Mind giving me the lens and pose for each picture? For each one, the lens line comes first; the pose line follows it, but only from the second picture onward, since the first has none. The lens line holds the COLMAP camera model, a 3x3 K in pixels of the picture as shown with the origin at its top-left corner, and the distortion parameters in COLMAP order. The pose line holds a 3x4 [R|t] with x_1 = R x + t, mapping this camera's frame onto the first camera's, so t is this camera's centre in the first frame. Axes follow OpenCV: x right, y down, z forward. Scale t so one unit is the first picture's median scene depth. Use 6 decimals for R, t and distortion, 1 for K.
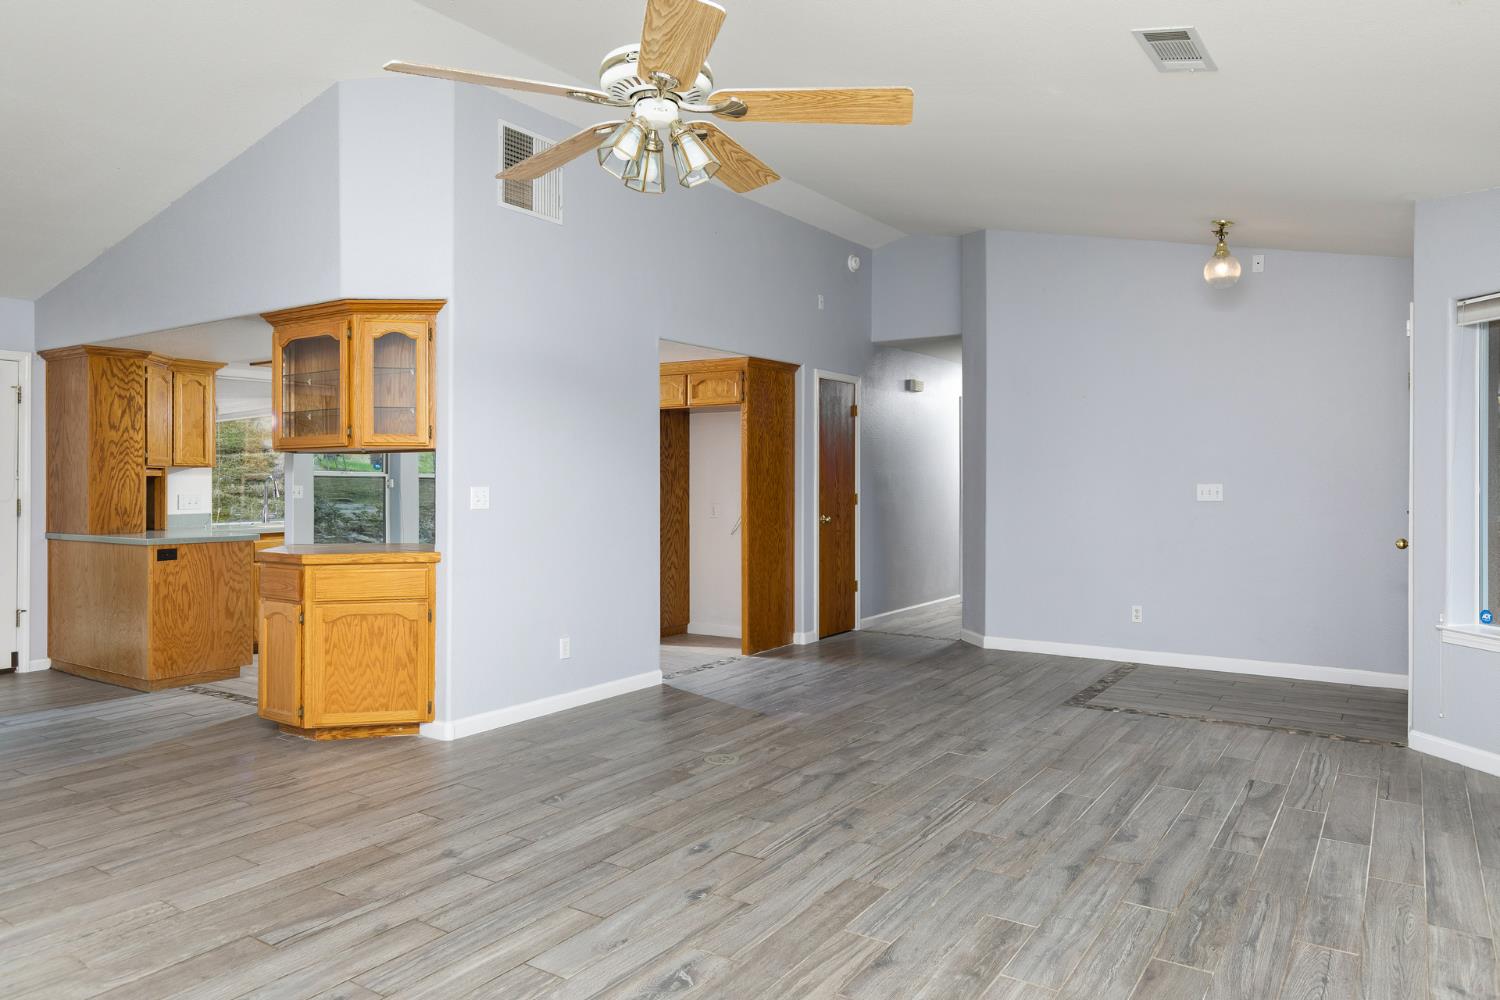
lens RADIAL K [[973.3, 0, 769.5], [0, 973.3, 474.0], [0, 0, 1]] dist [0.013582, -0.004091]
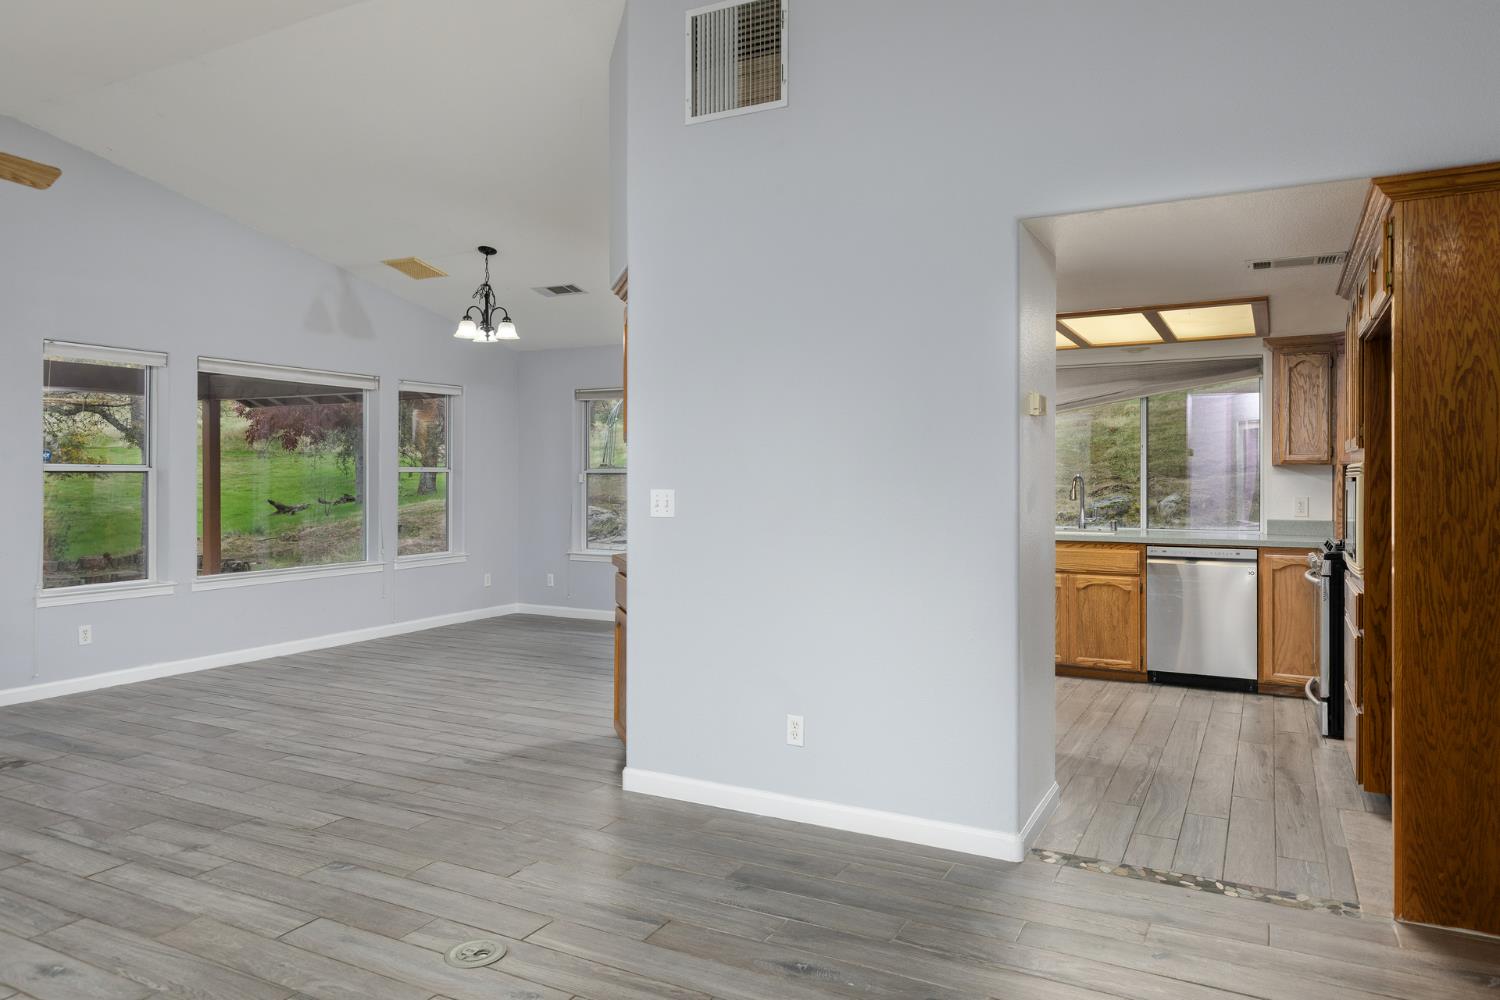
lens RADIAL K [[973.3, 0, 769.5], [0, 973.3, 474.0], [0, 0, 1]] dist [0.013582, -0.004091]
pose [[0.108175, -0.001553, -0.994131, 0.532561], [0.003831, 0.999992, -0.001146, 0.002240], [0.994124, -0.003685, 0.108180, 1.053784]]
